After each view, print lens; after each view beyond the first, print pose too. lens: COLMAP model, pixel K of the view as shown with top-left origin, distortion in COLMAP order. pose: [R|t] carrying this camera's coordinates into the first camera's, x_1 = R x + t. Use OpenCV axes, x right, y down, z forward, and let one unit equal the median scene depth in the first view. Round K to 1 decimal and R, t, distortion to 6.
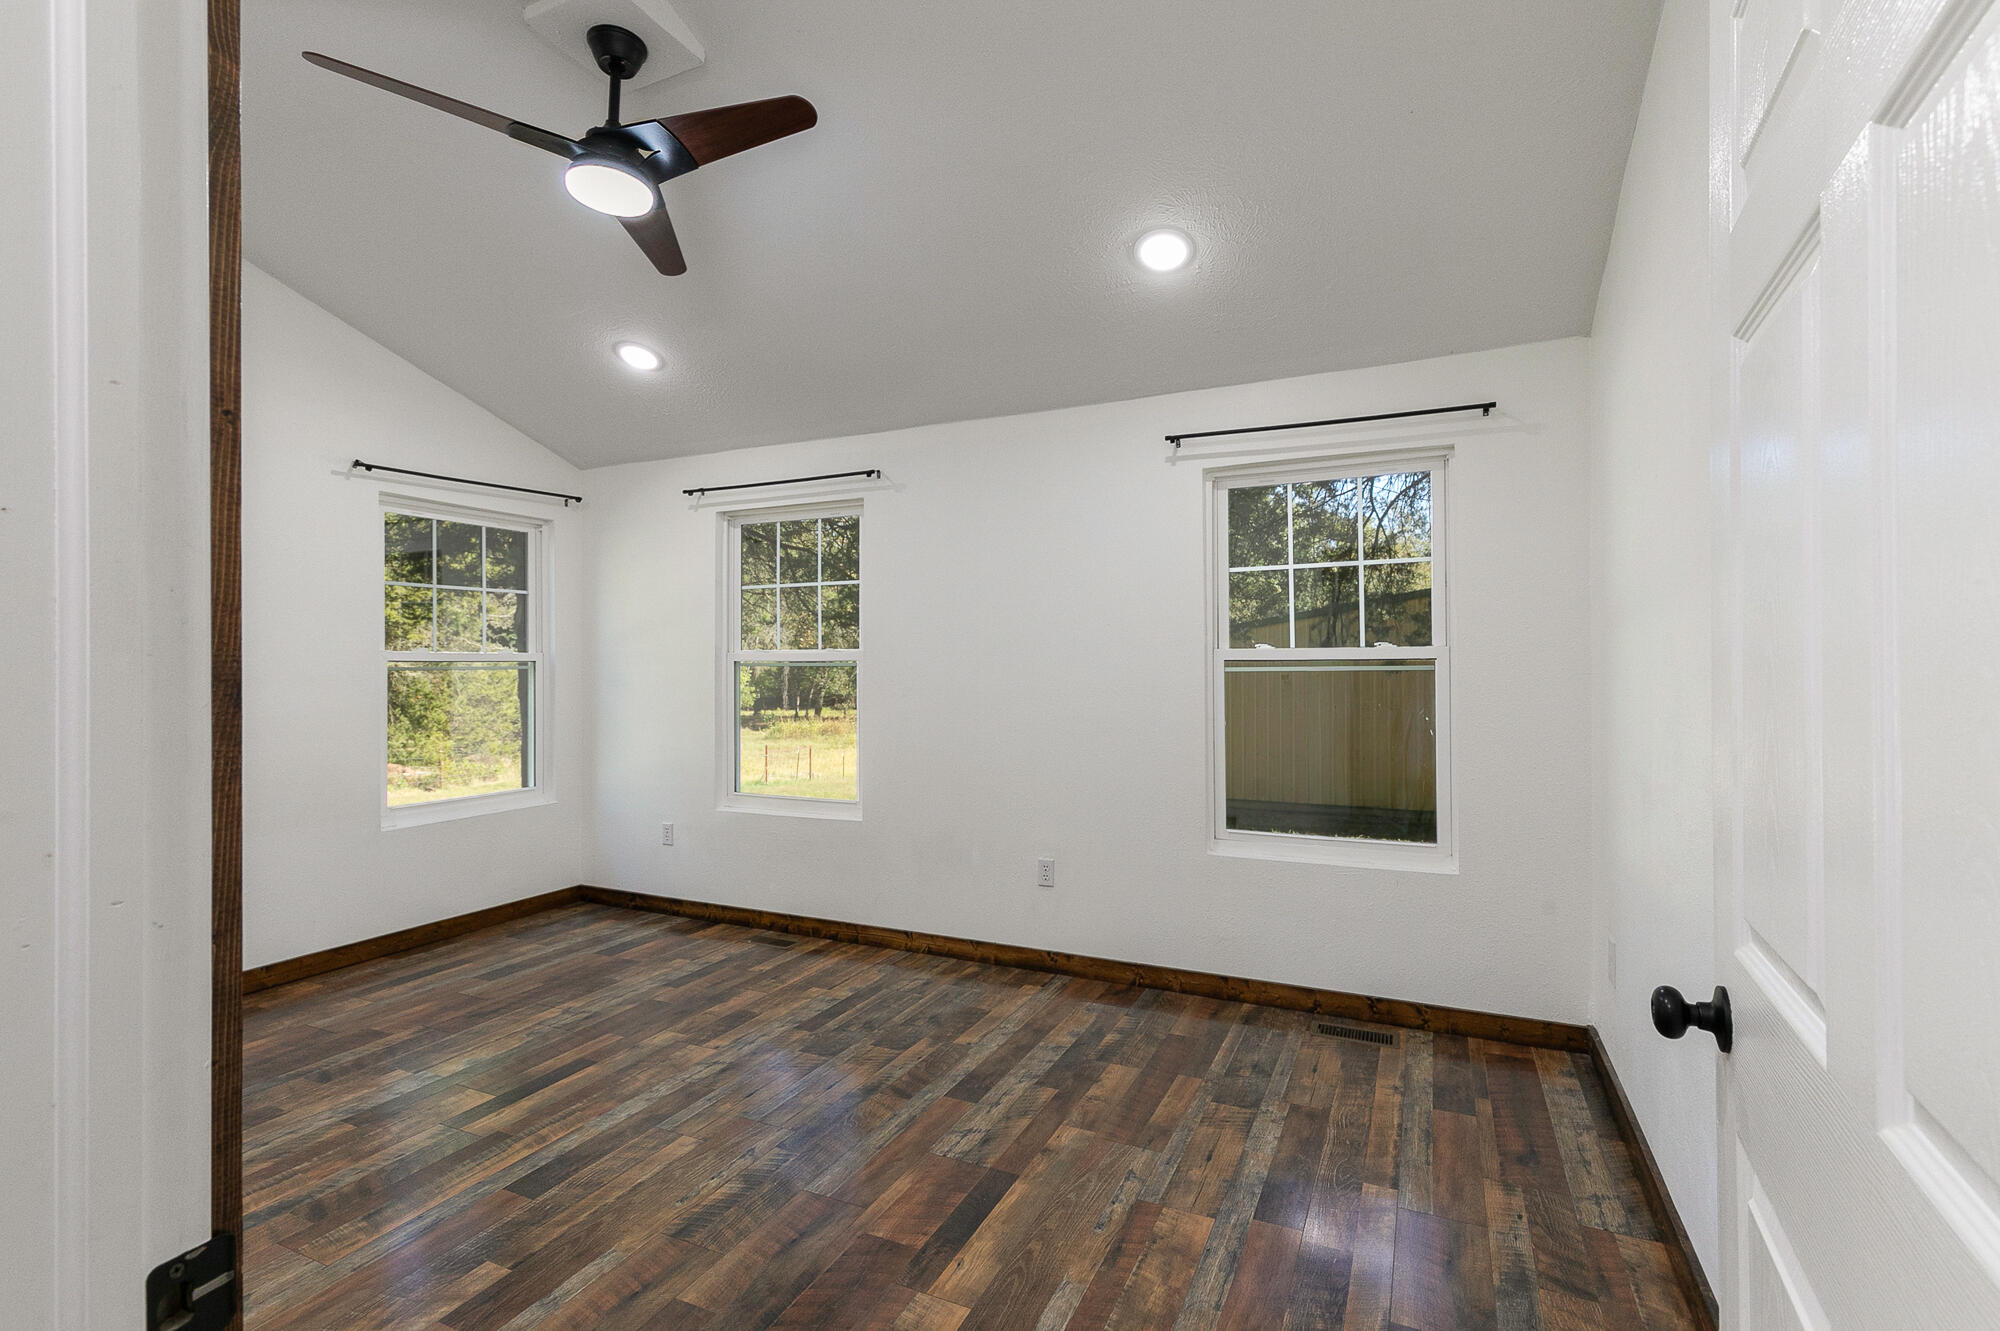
lens RADIAL K [[929.3, 0, 997.7], [0, 929.3, 662.0], [0, 0, 1]] dist [0.000095, -0.001412]
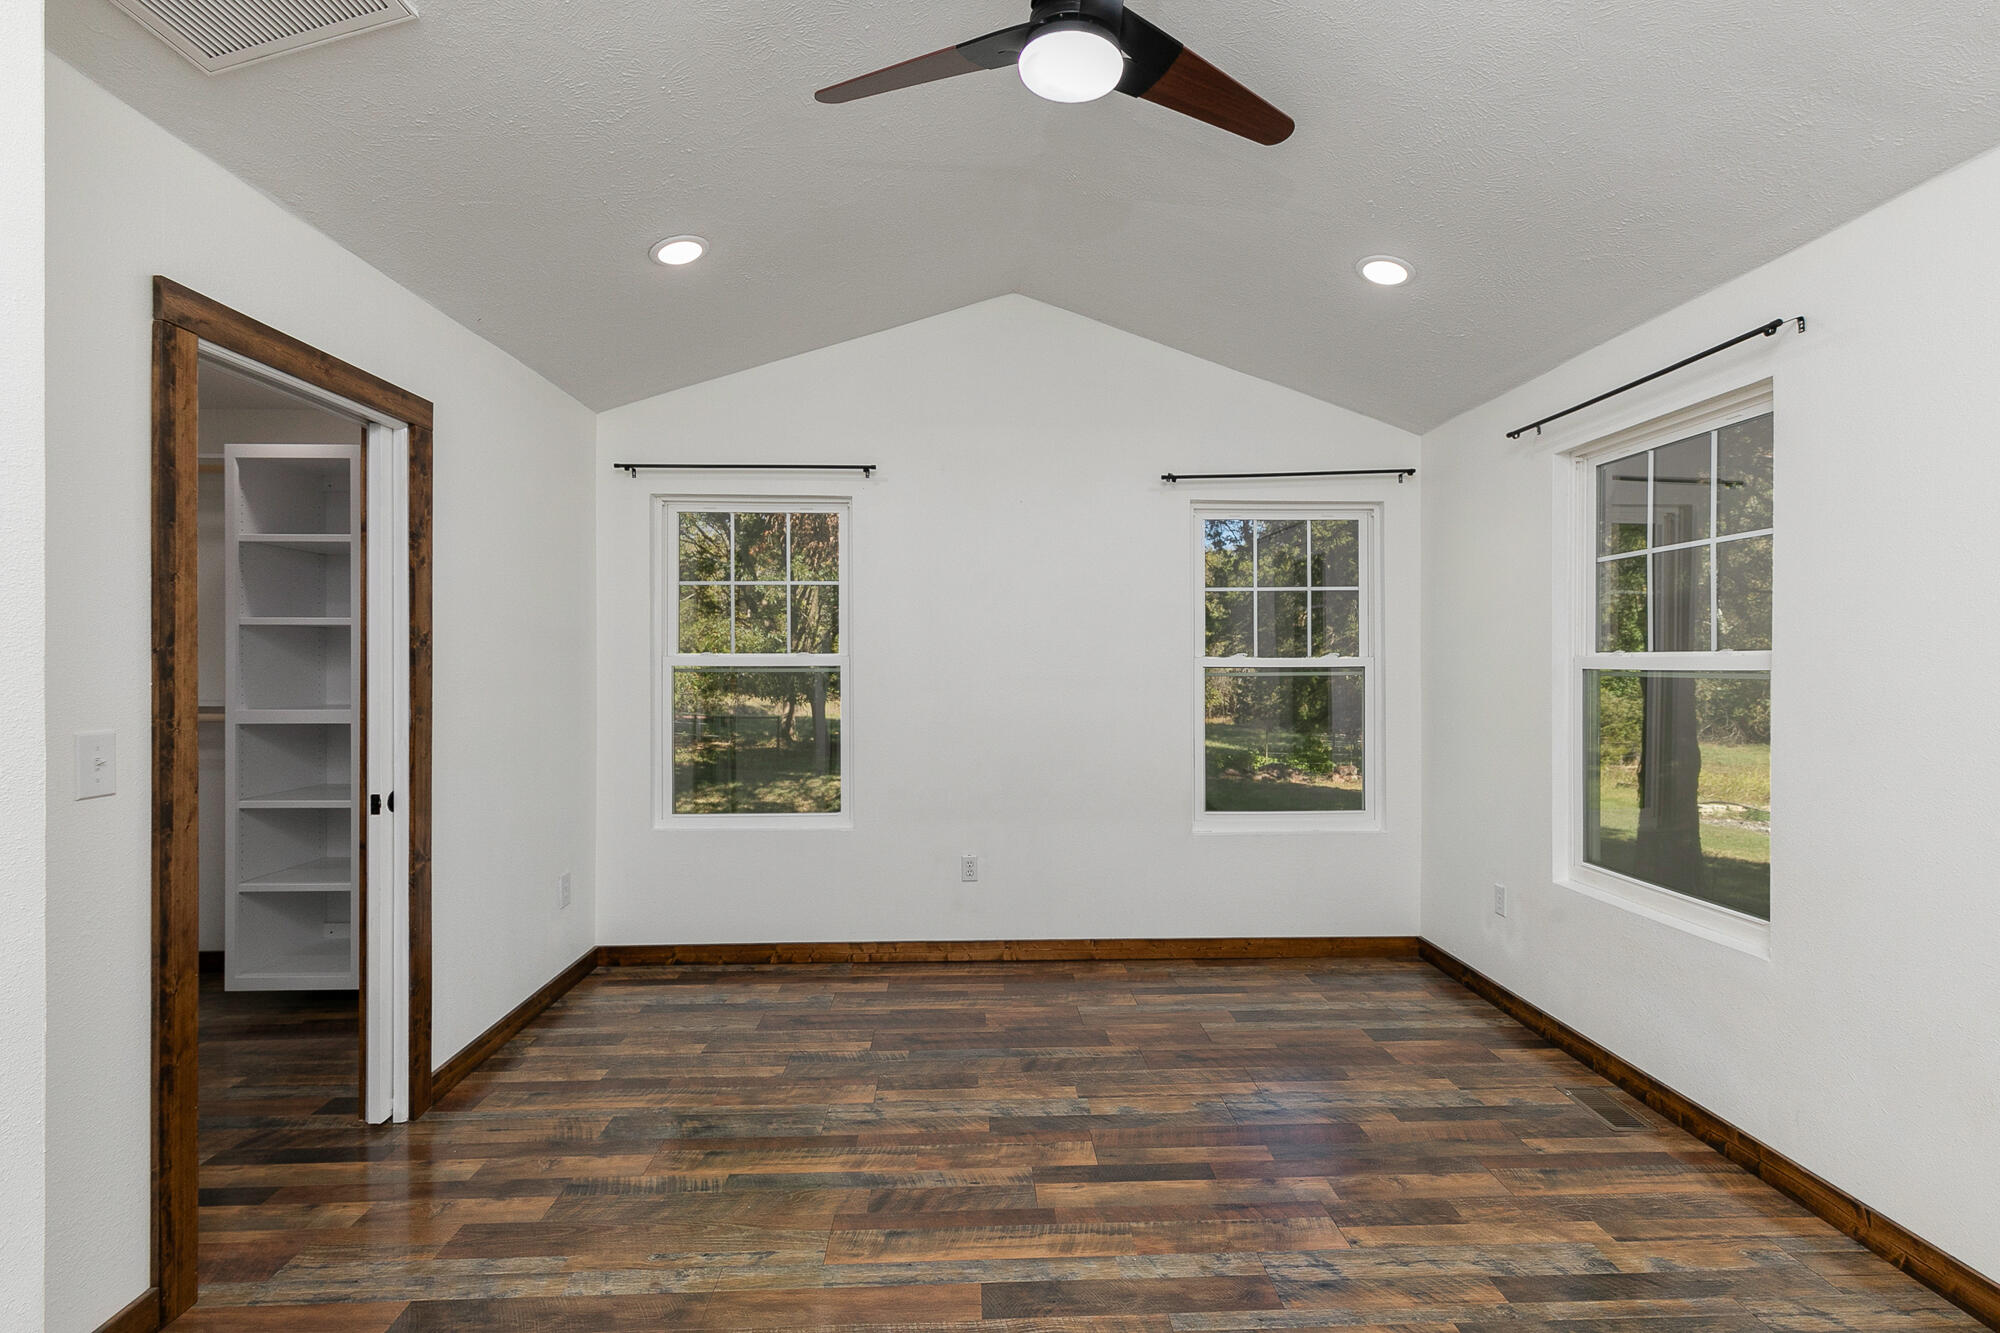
lens RADIAL K [[929.3, 0, 1007.6], [0, 929.3, 659.3], [0, 0, 1]] dist [0.000095, -0.001412]
pose [[0.459719, -0.000269, -0.888064, 0.158574], [0.000978, 1.000000, 0.000203, -0.010425], [0.888064, -0.000962, 0.459719, 0.396361]]
